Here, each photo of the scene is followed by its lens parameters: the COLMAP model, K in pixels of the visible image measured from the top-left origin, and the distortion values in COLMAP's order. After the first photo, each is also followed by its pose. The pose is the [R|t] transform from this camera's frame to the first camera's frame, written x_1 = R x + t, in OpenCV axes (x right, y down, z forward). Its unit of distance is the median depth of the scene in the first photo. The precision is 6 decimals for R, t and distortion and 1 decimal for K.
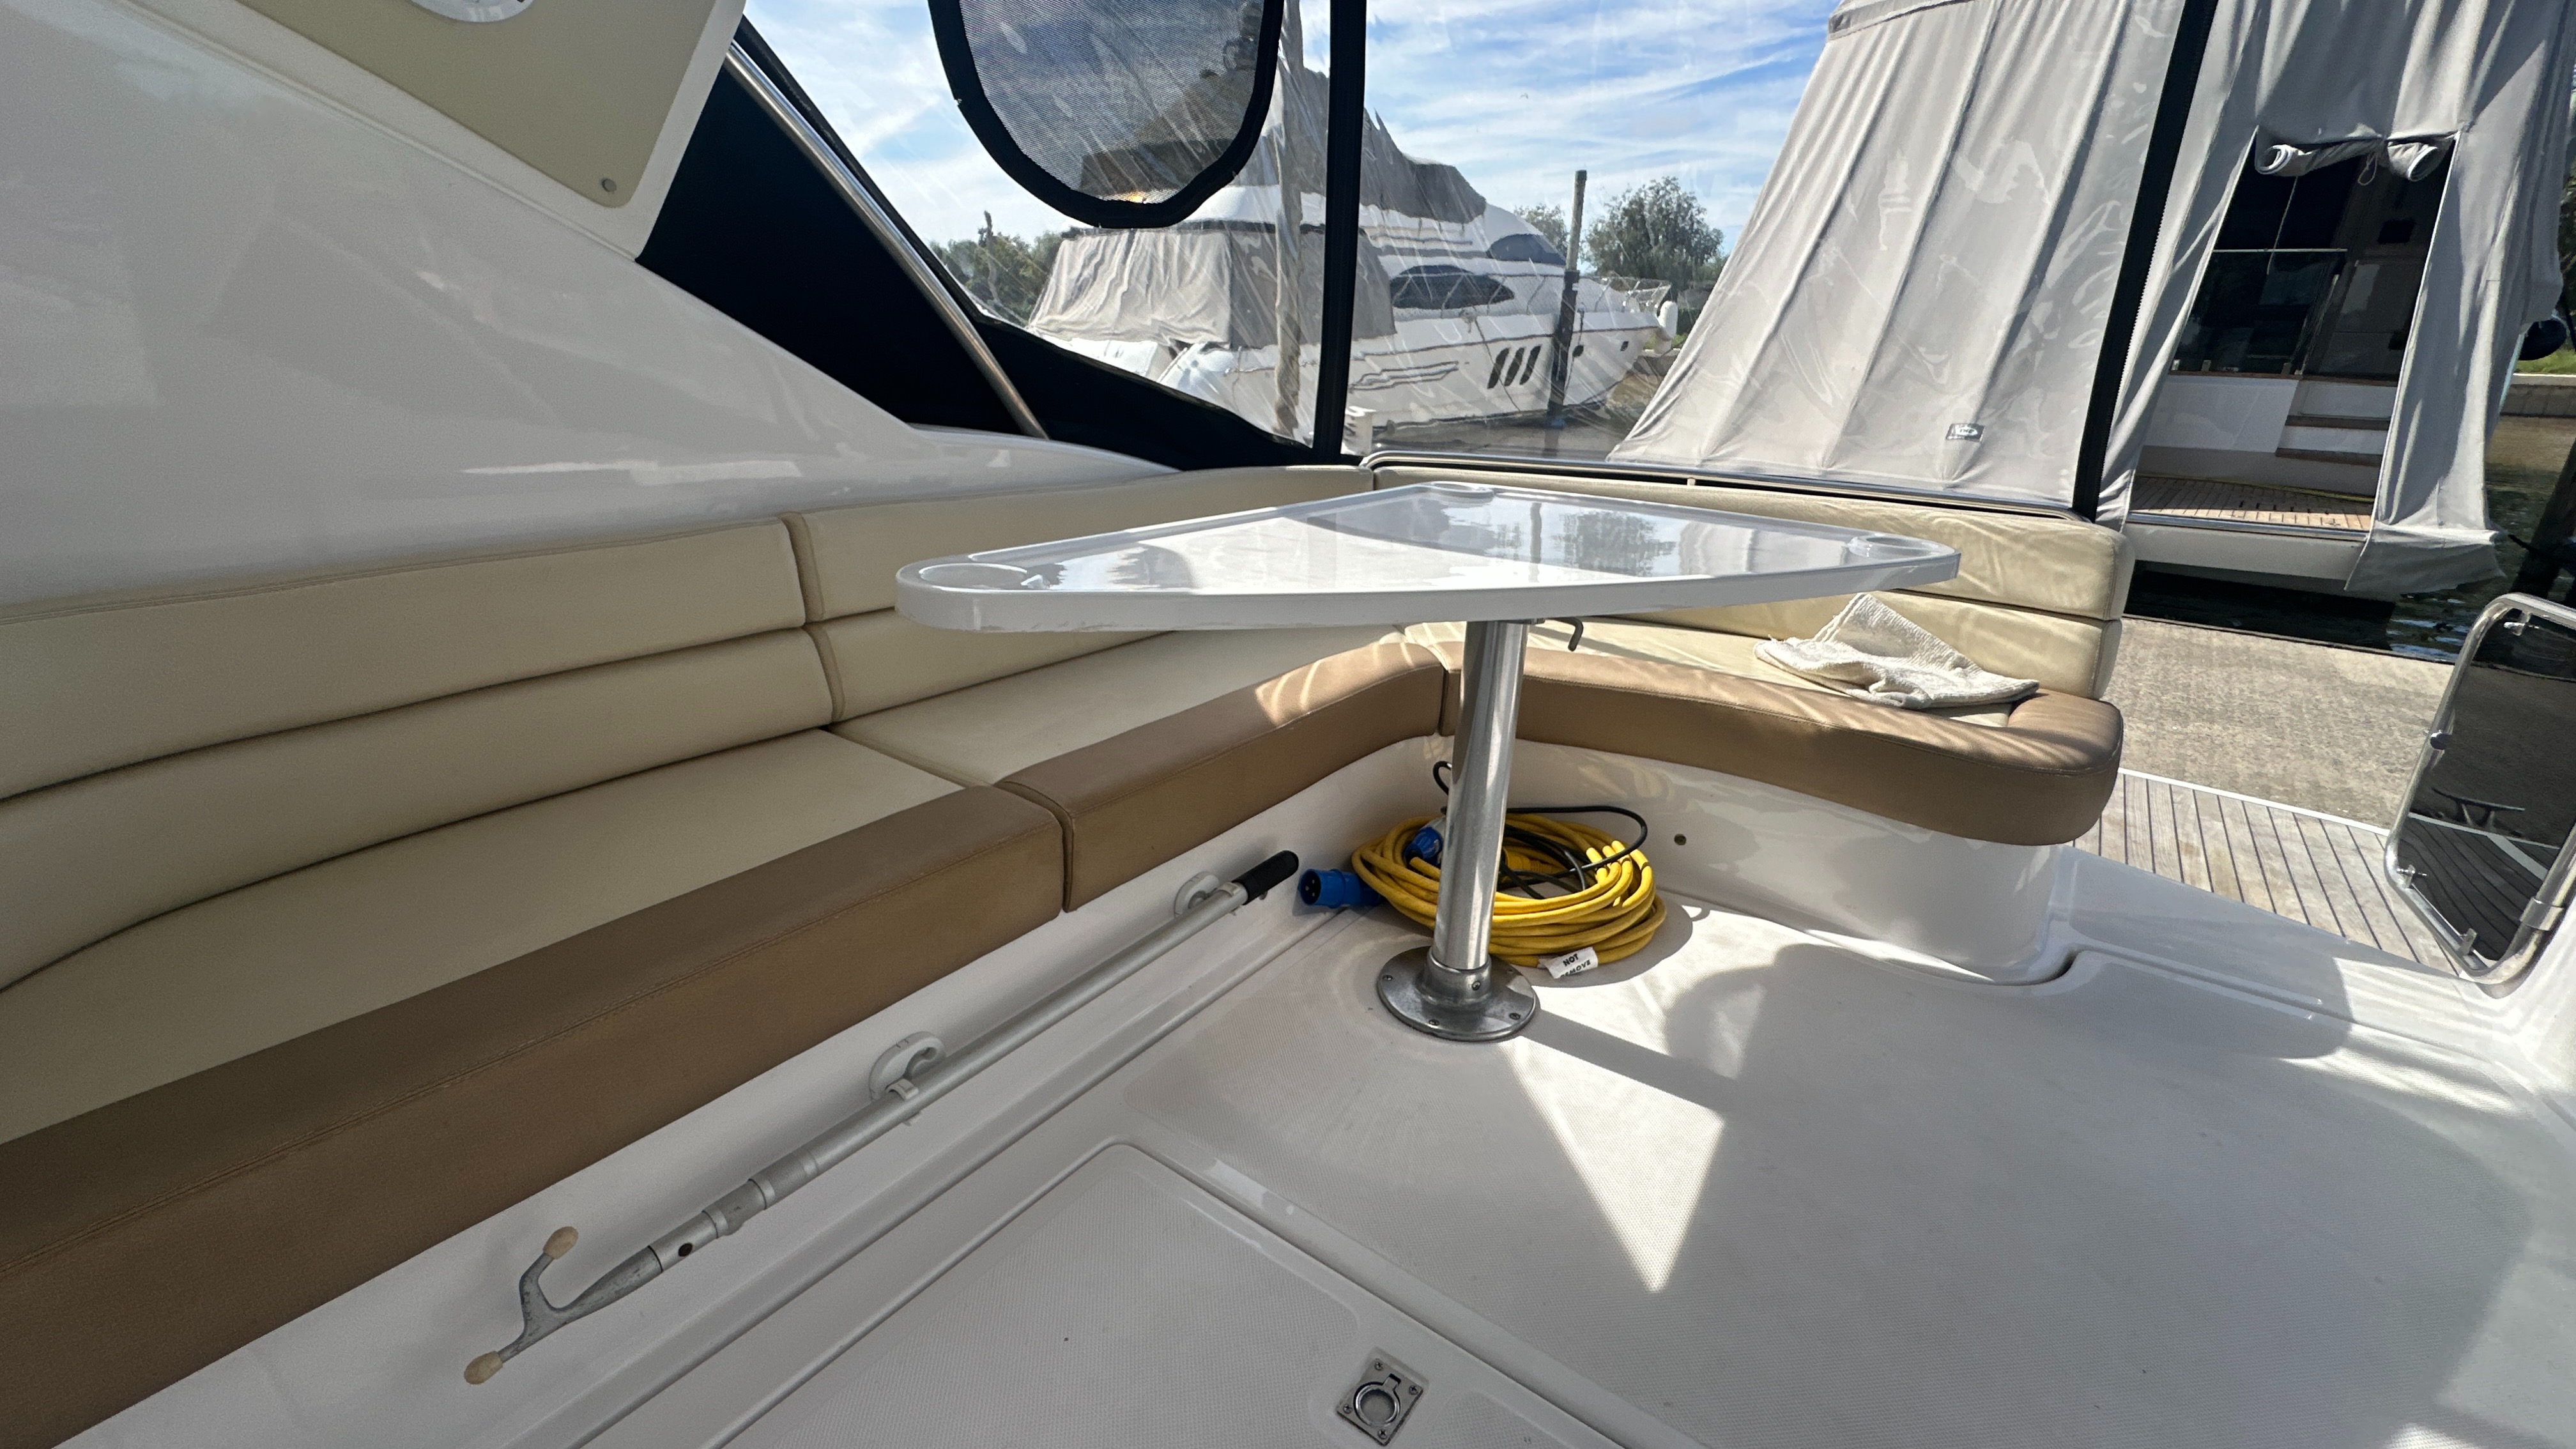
lens RADIAL K [[1040.5, 0, 1282.4], [0, 1040.5, 745.4], [0, 0, 1]] dist [-0.006007, -0.000410]
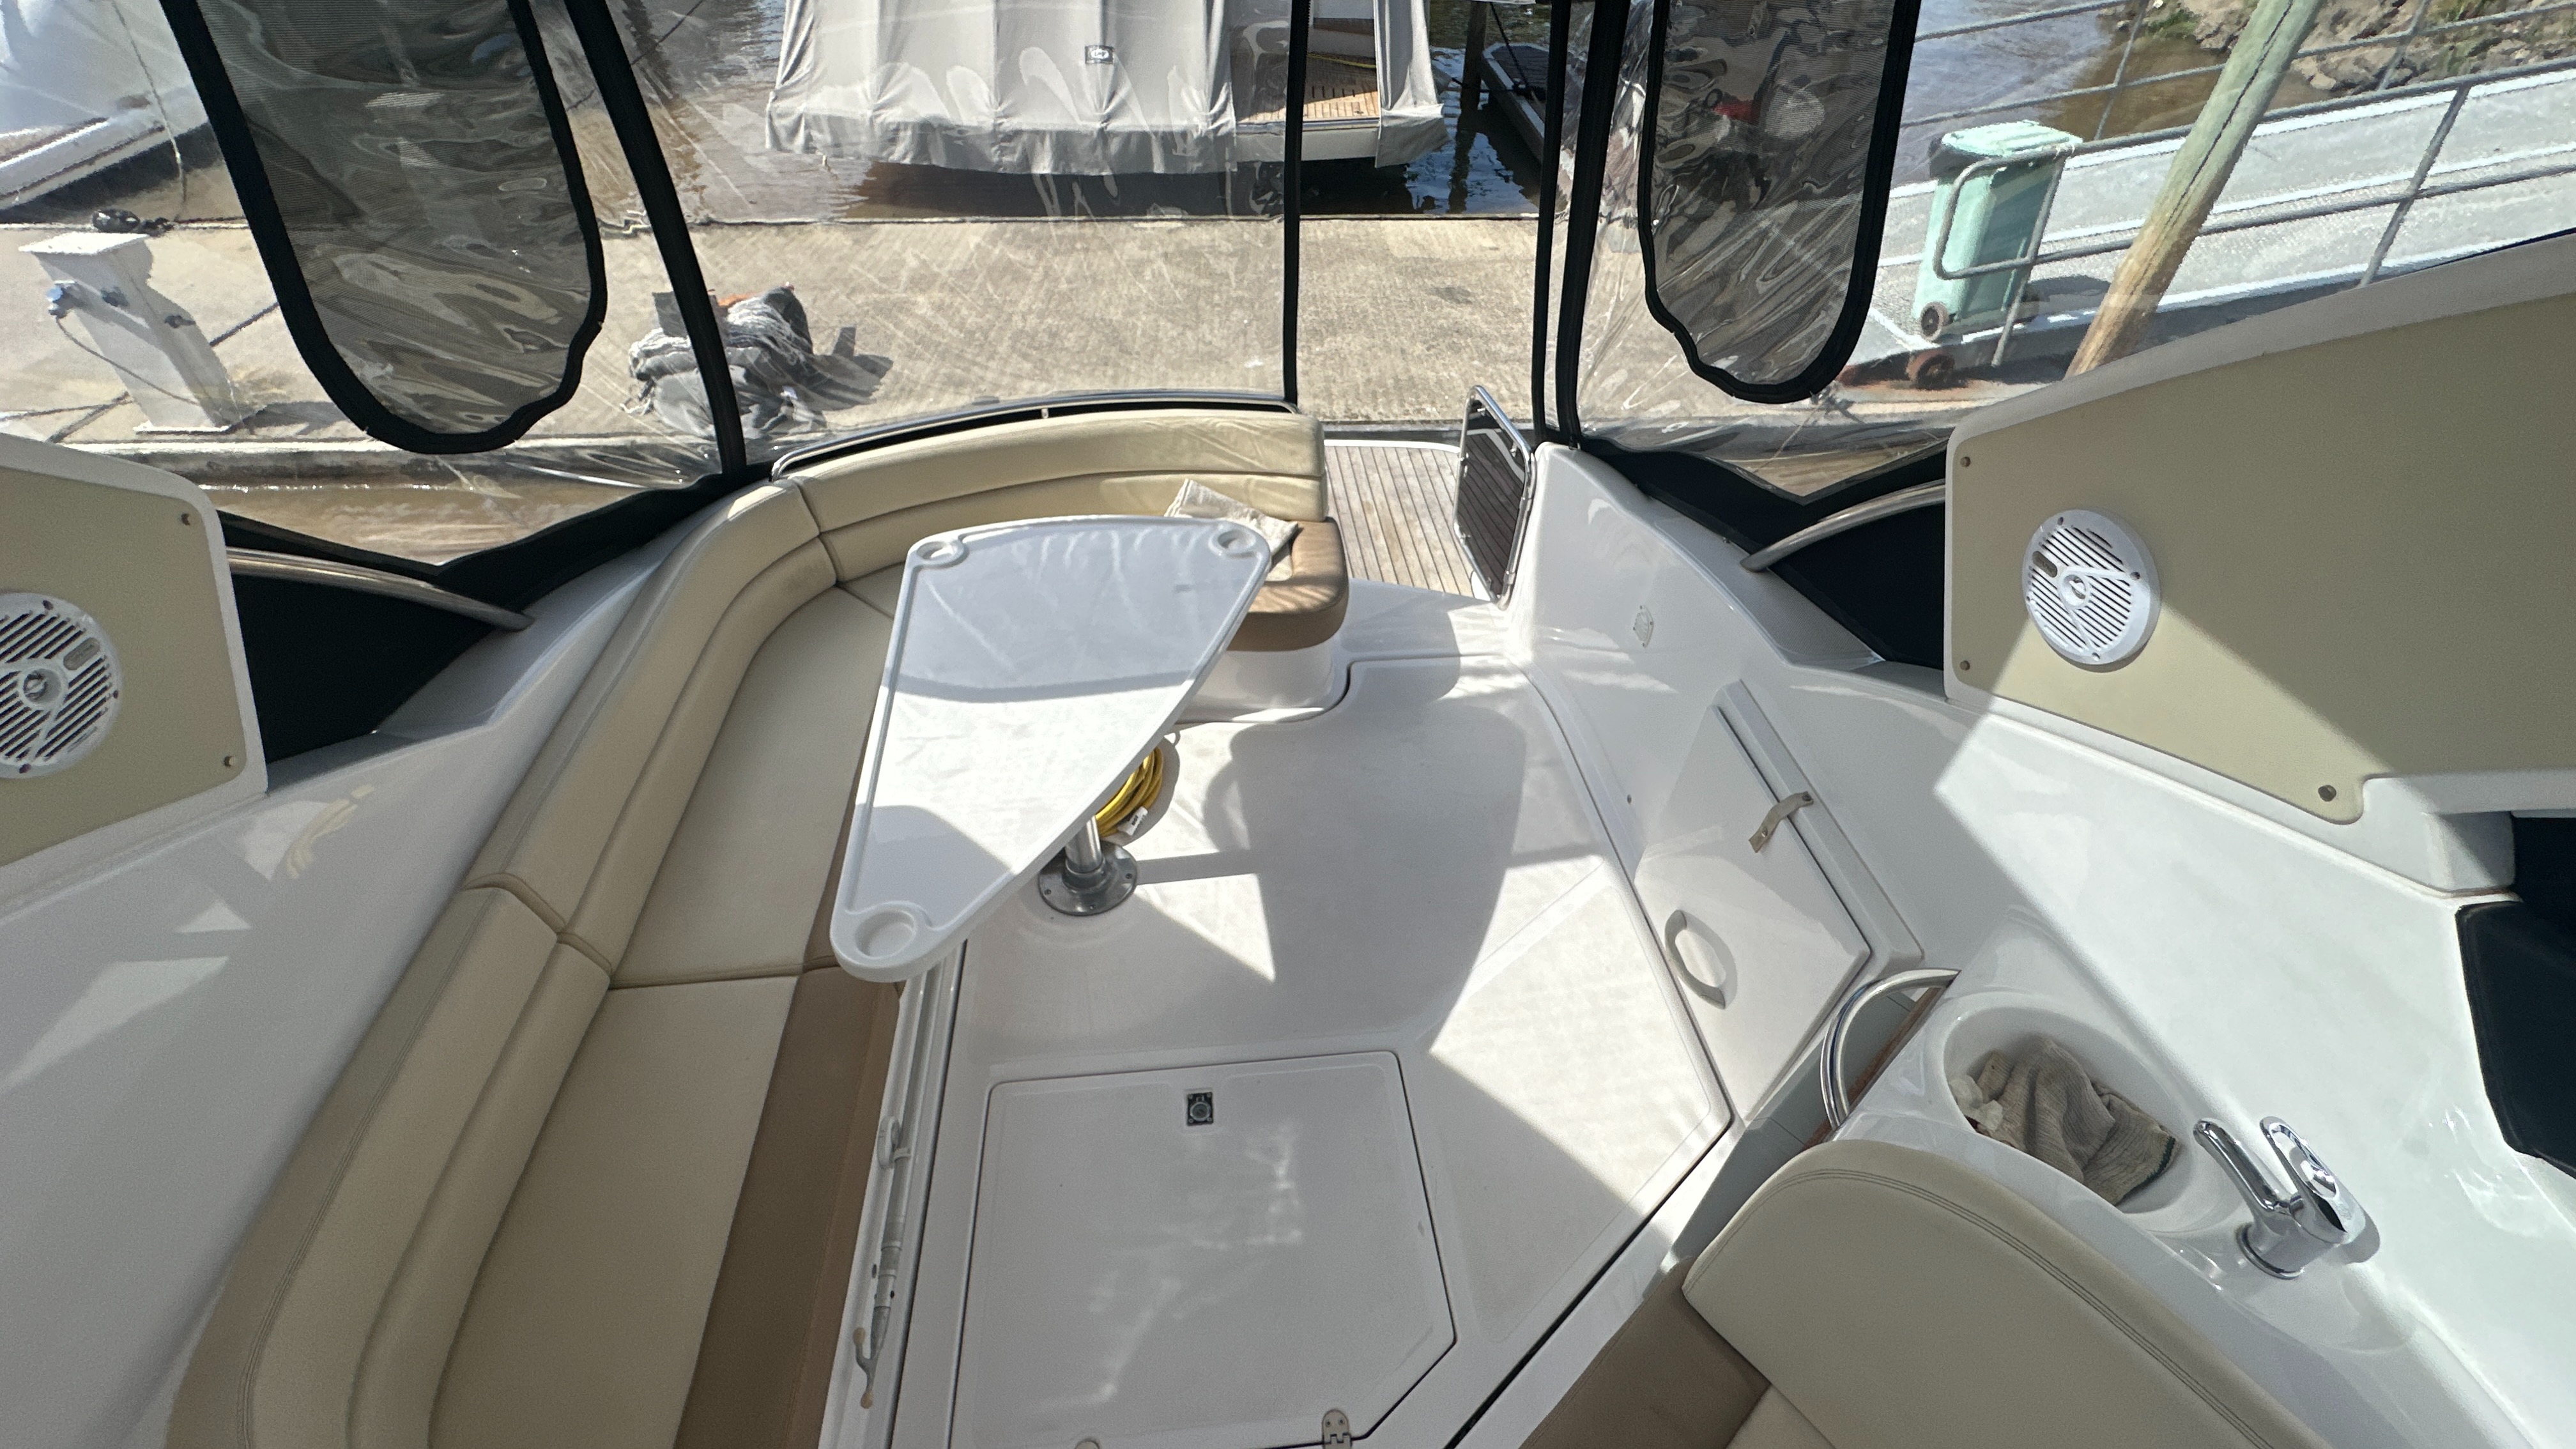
lens RADIAL K [[1039.6, 0, 1288.0], [0, 1039.6, 724.5], [0, 0, 1]] dist [-0.004416, -0.000095]
pose [[0.728626, -0.463694, 0.504075, -0.288945], [0.238350, 0.861634, 0.448081, -0.567843], [-0.642100, -0.206337, 0.738330, -0.300158]]
